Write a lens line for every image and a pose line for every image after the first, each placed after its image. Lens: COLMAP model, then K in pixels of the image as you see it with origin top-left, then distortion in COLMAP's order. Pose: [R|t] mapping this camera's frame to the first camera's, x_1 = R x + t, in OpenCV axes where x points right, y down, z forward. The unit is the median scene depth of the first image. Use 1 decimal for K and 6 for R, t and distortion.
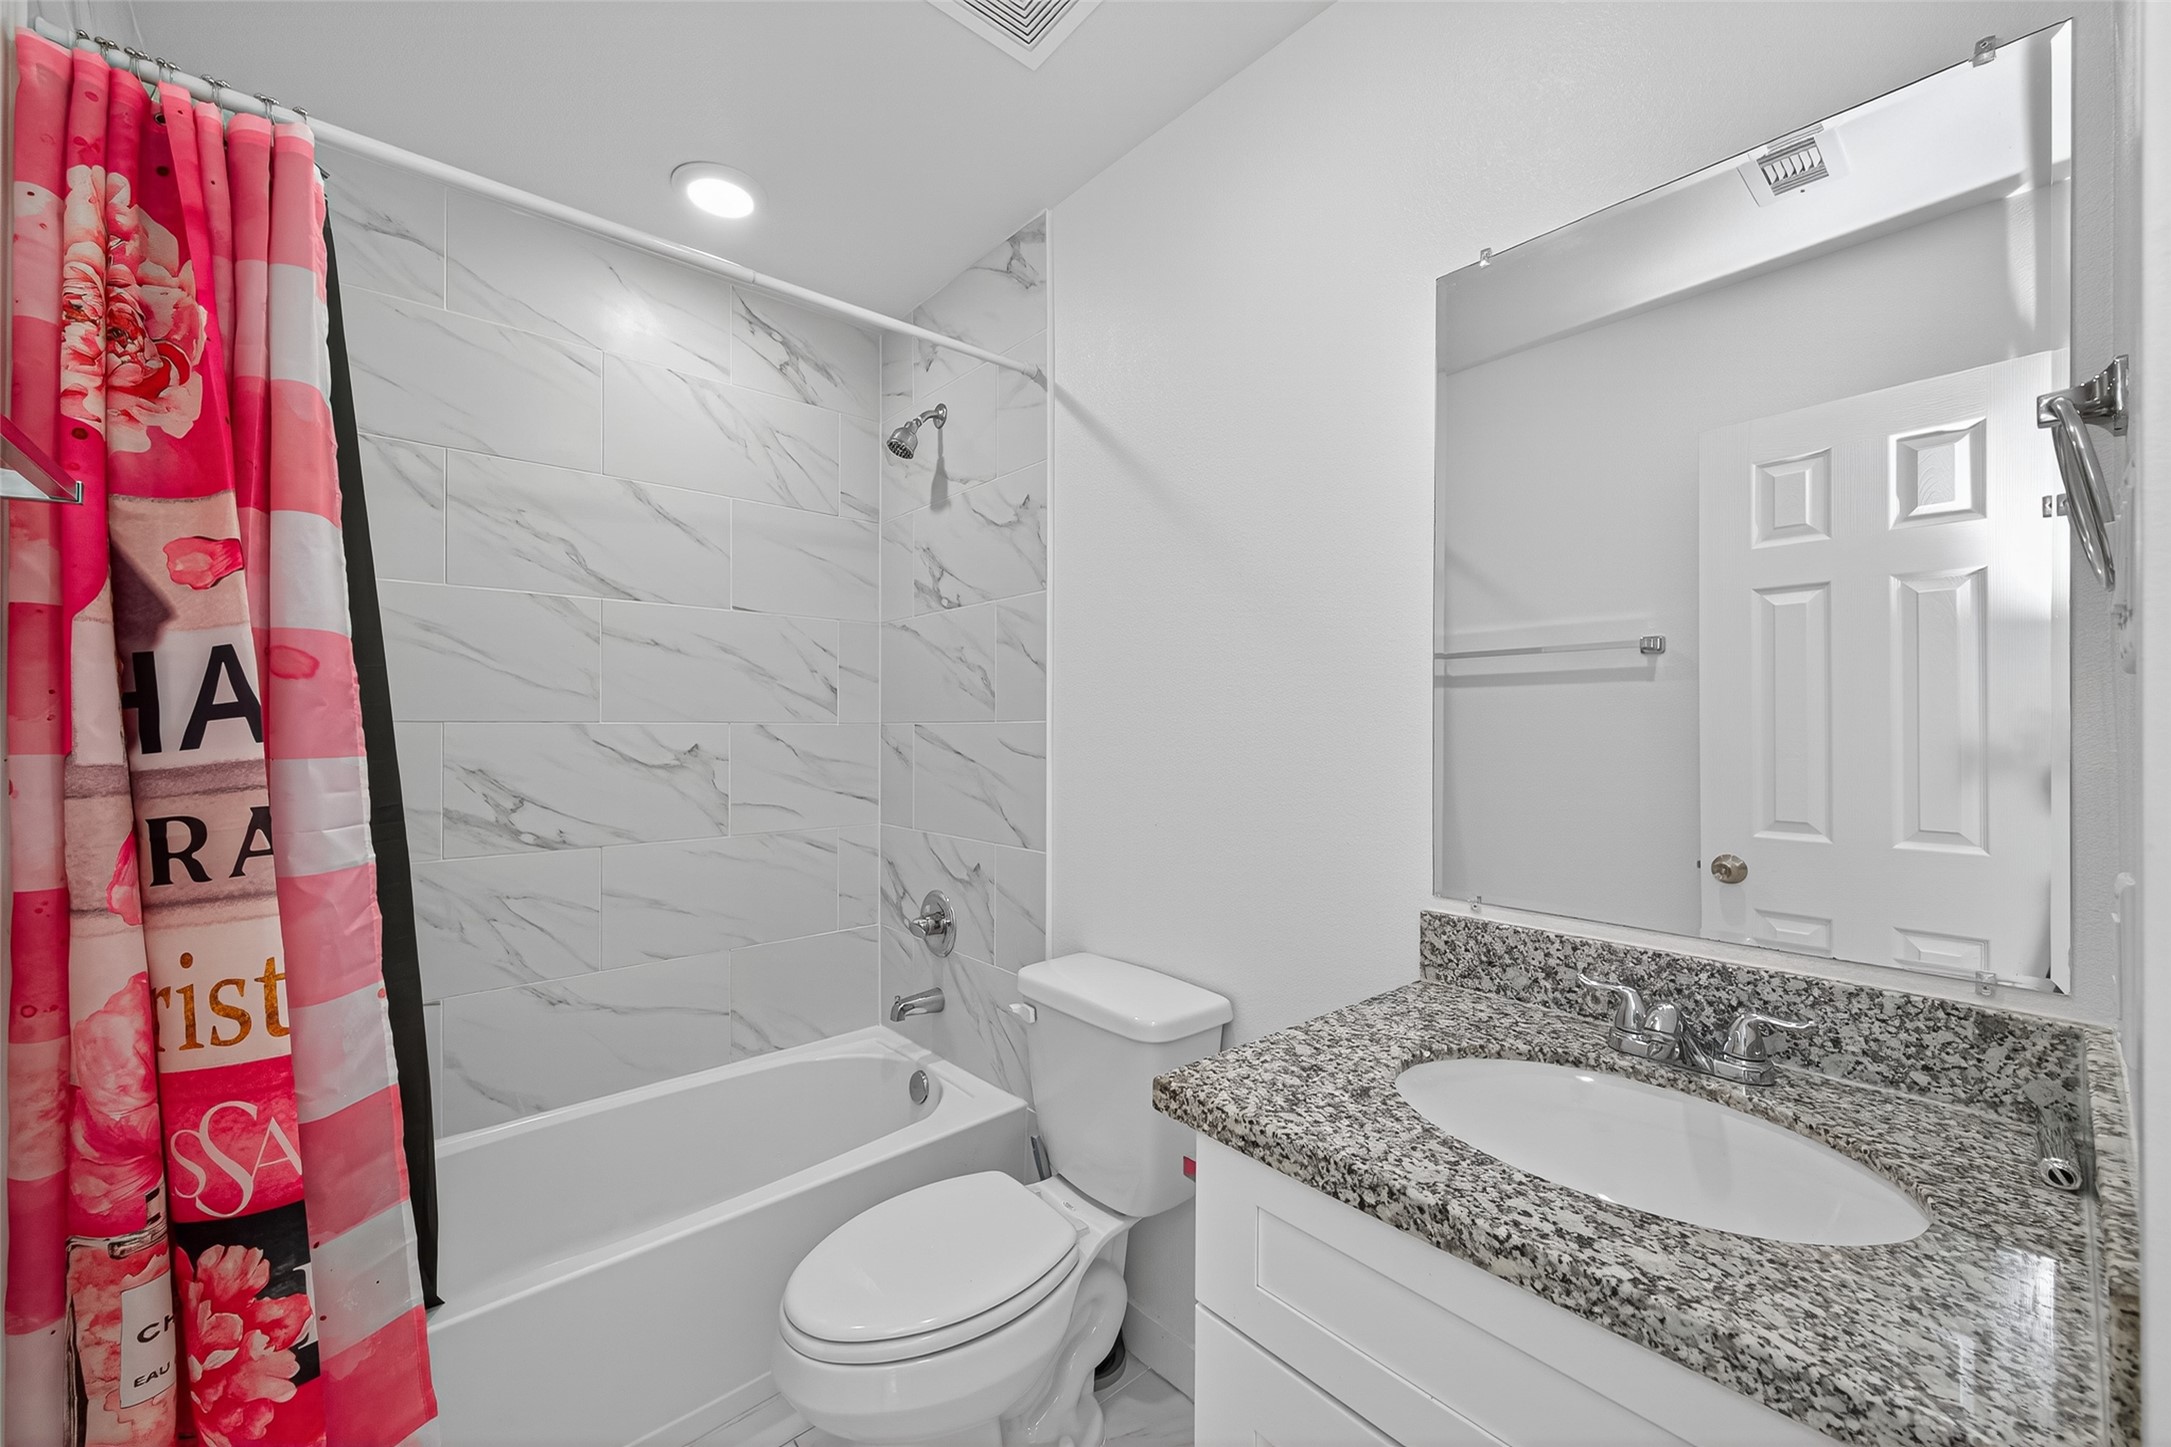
lens RADIAL K [[845.2, 0, 1097.8], [0, 845.2, 729.2], [0, 0, 1]] dist [0.010213, -0.003168]
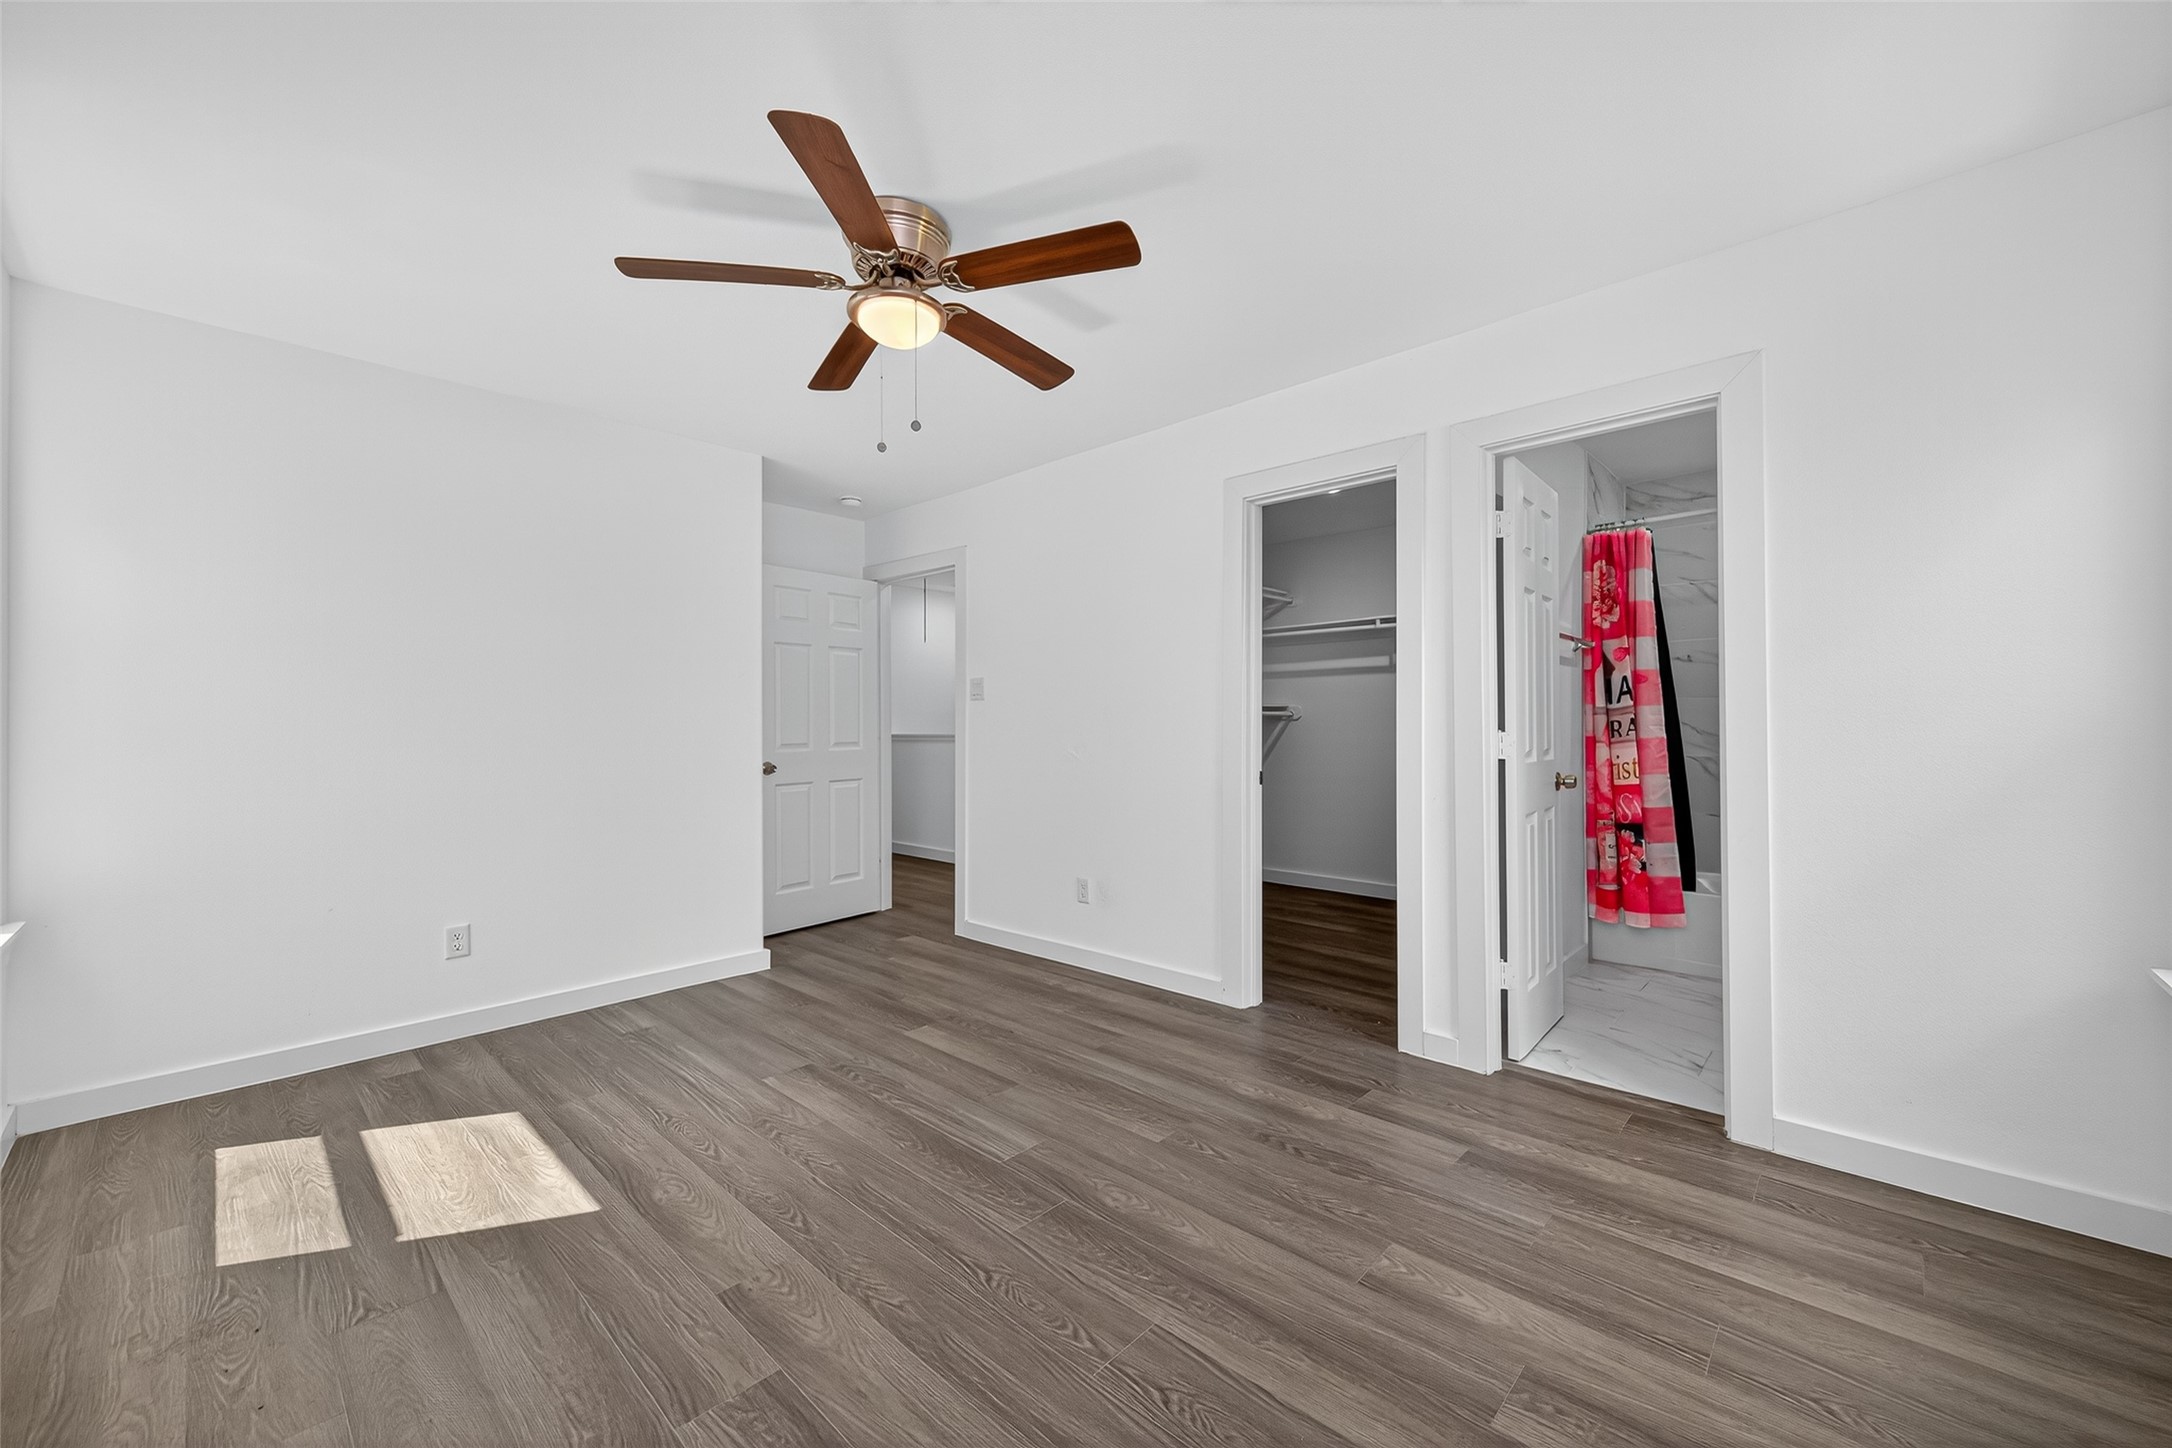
lens RADIAL K [[845.6, 0, 1084.6], [0, 845.6, 718.3], [0, 0, 1]] dist [0.010213, -0.003168]
pose [[0.115395, -0.009851, -0.993271, 2.520537], [0.006896, 0.999935, -0.009116, 0.112305], [0.993296, -0.005797, 0.115455, -1.881812]]
